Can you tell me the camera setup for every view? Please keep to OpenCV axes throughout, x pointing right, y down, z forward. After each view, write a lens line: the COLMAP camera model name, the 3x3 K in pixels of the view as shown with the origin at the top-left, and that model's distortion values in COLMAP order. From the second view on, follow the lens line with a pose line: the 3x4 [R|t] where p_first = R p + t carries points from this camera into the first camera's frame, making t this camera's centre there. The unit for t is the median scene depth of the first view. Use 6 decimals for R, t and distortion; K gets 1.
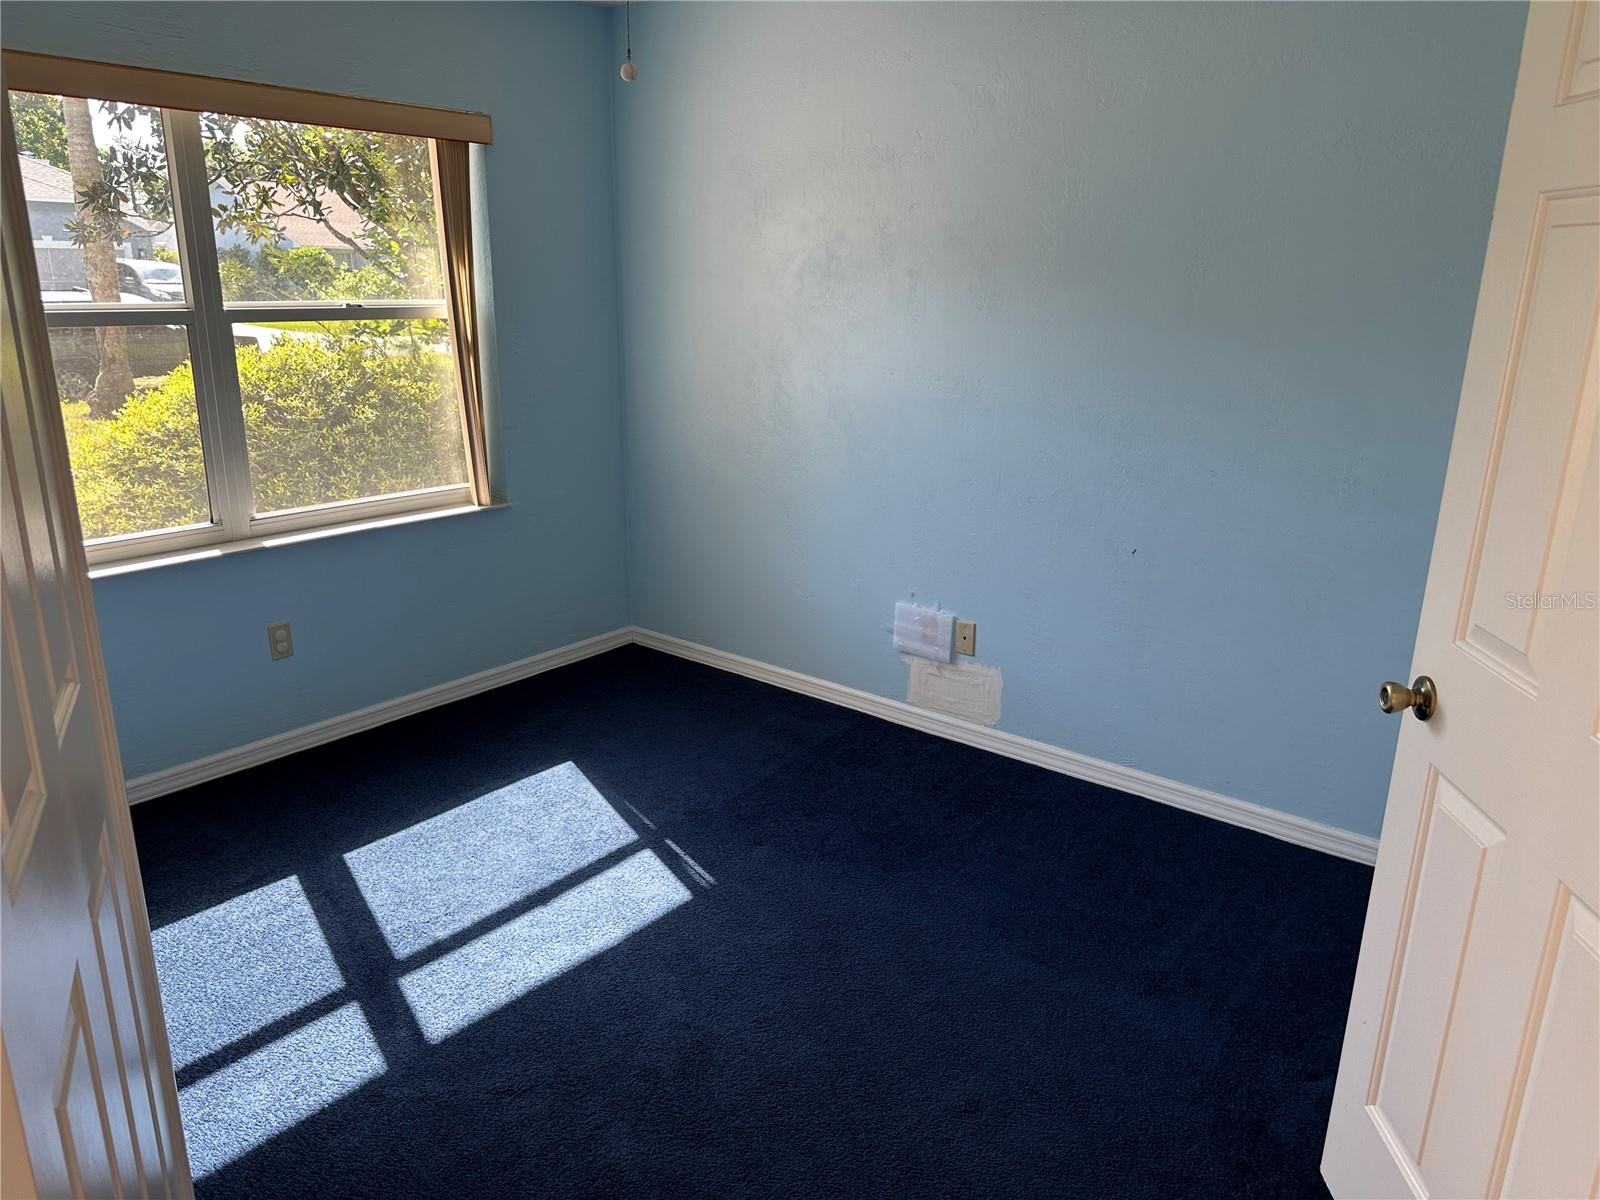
lens RADIAL K [[1127.4, 0, 800.4], [0, 1127.4, 600.4], [0, 0, 1]] dist [0.037307, -0.013310]
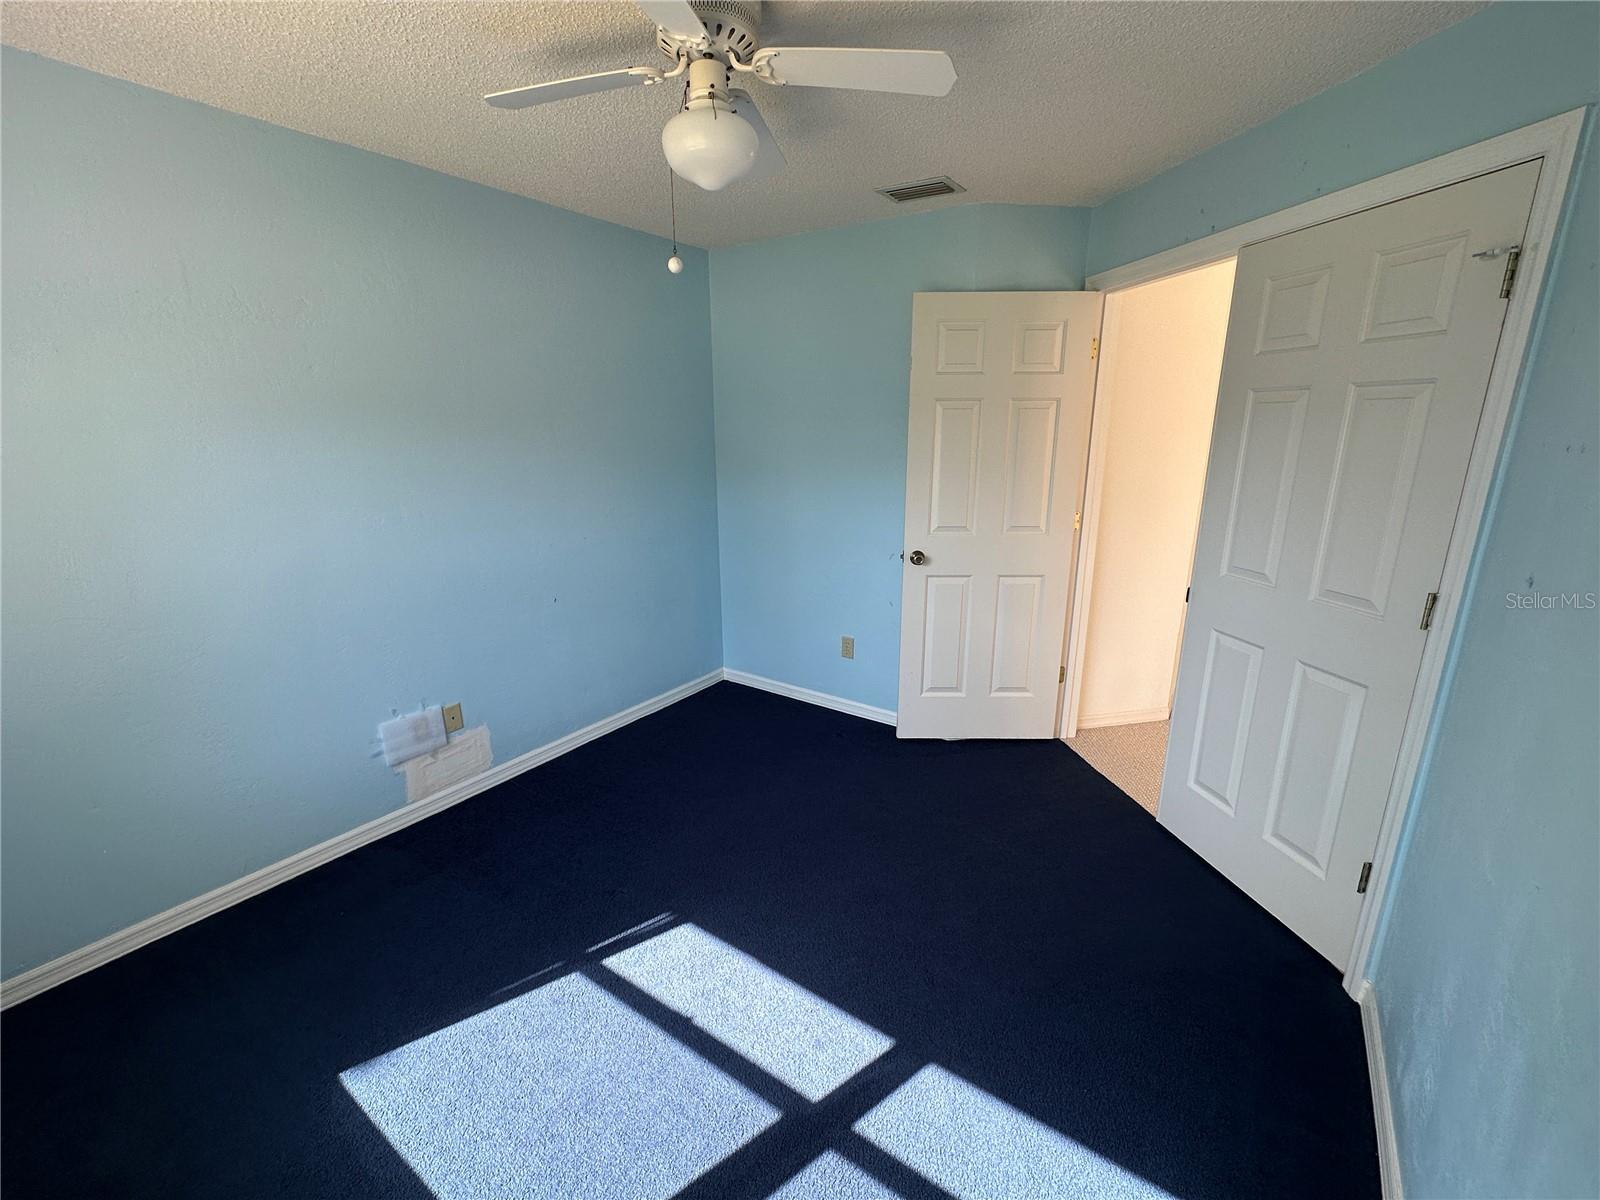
lens RADIAL K [[697.3, 0, 802.3], [0, 697.3, 601.4], [0, 0, 1]] dist [0.000936, 0.000162]
pose [[-0.080587, -0.270488, 0.959344, -0.566606], [0.283425, 0.916526, 0.282224, -0.185247], [-0.955602, 0.294646, 0.002804, 0.585434]]
